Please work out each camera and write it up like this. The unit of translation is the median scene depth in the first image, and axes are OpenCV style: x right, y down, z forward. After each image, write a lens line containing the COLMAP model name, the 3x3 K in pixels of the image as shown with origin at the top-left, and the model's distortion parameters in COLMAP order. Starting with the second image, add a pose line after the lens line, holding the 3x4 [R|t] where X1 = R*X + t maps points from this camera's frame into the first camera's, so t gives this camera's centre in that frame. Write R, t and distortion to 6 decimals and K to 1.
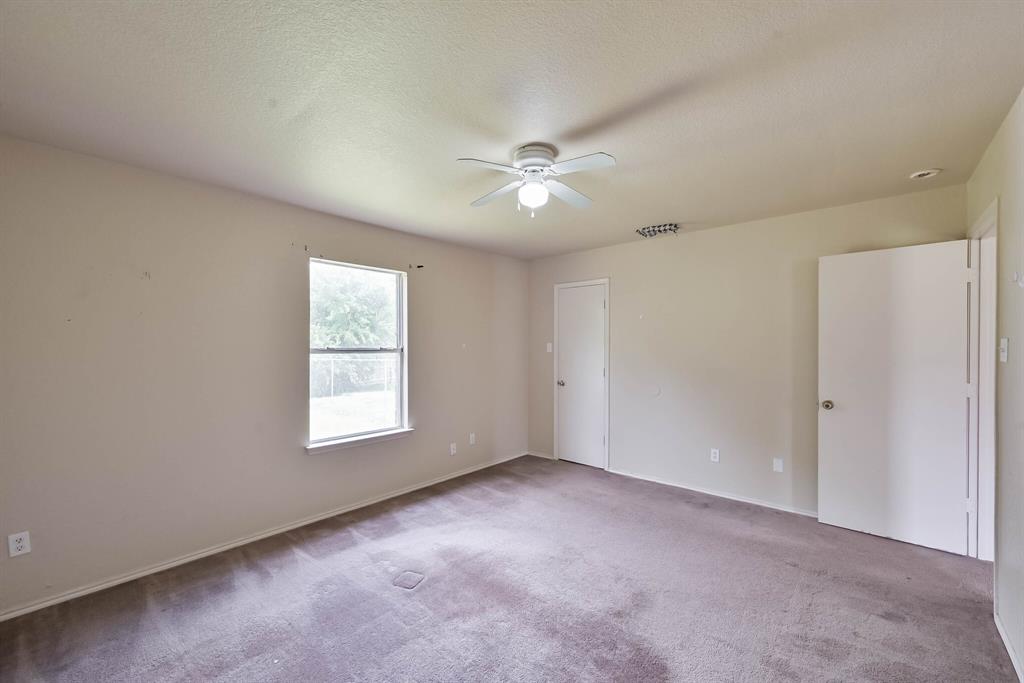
lens RADIAL K [[406.0, 0, 512.9], [0, 406.0, 347.5], [0, 0, 1]] dist [-0.000404, -0.000055]
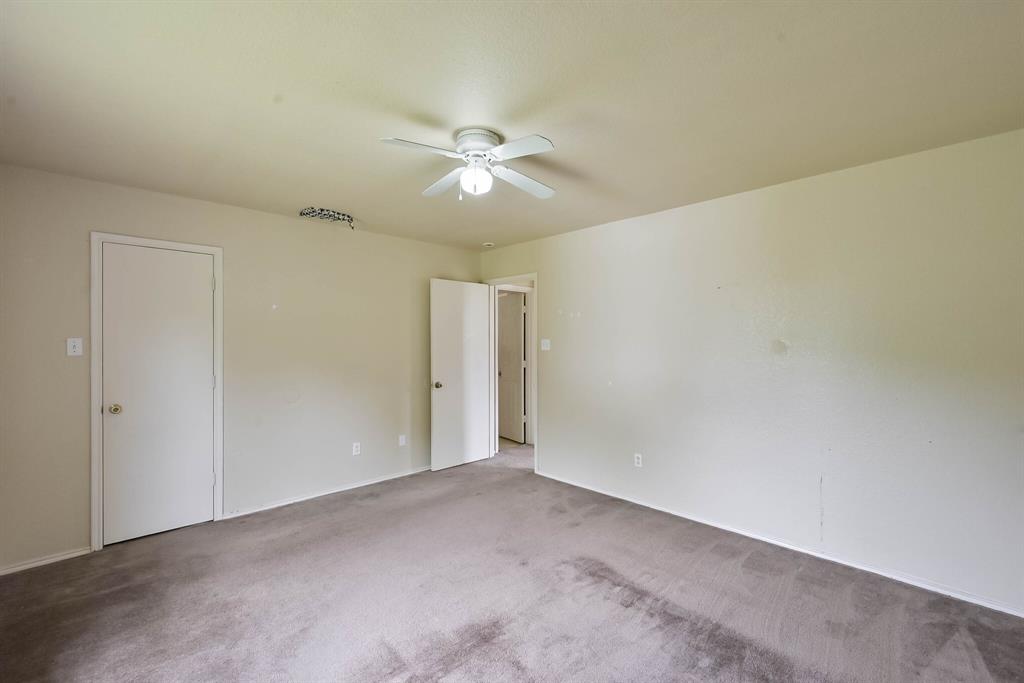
lens RADIAL K [[422.5, 0, 514.1], [0, 422.5, 341.0], [0, 0, 1]] dist [-0.000735, -0.000103]
pose [[0.085686, 0.009178, 0.996280, -0.581953], [0.010390, 0.999895, -0.010105, 0.006299], [-0.996268, 0.011217, 0.085582, 0.537801]]
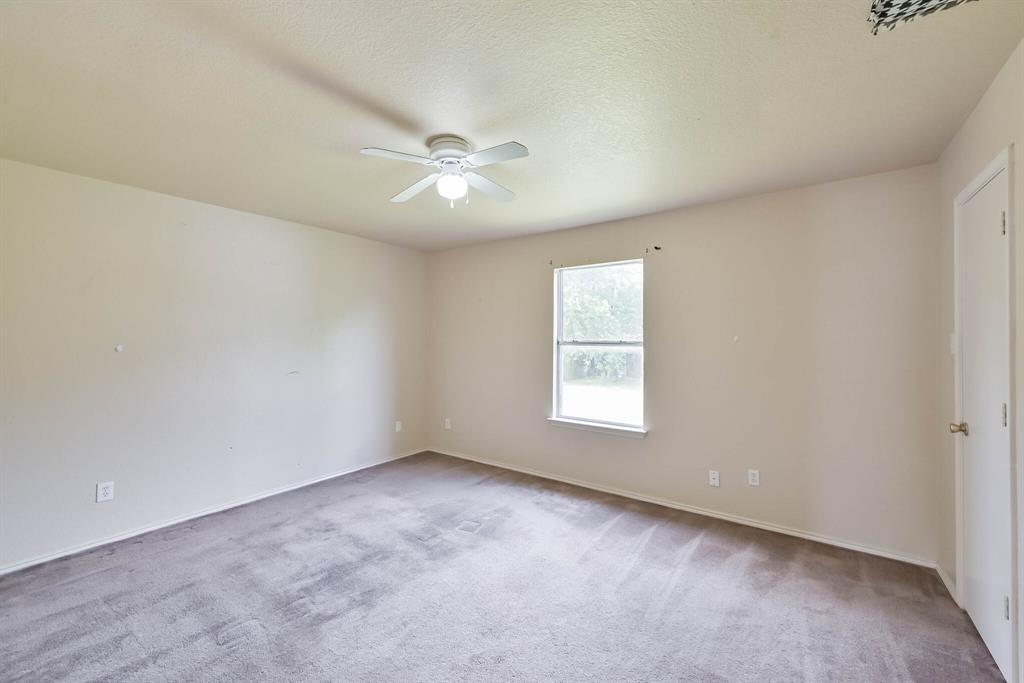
lens RADIAL K [[407.7, 0, 514.9], [0, 407.7, 338.0], [0, 0, 1]] dist [-0.001480, 0.000339]
pose [[0.099499, 0.001930, -0.995036, 0.676506], [-0.005618, 0.999983, 0.001378, -0.006816], [0.995022, 0.005453, 0.099508, 0.679838]]
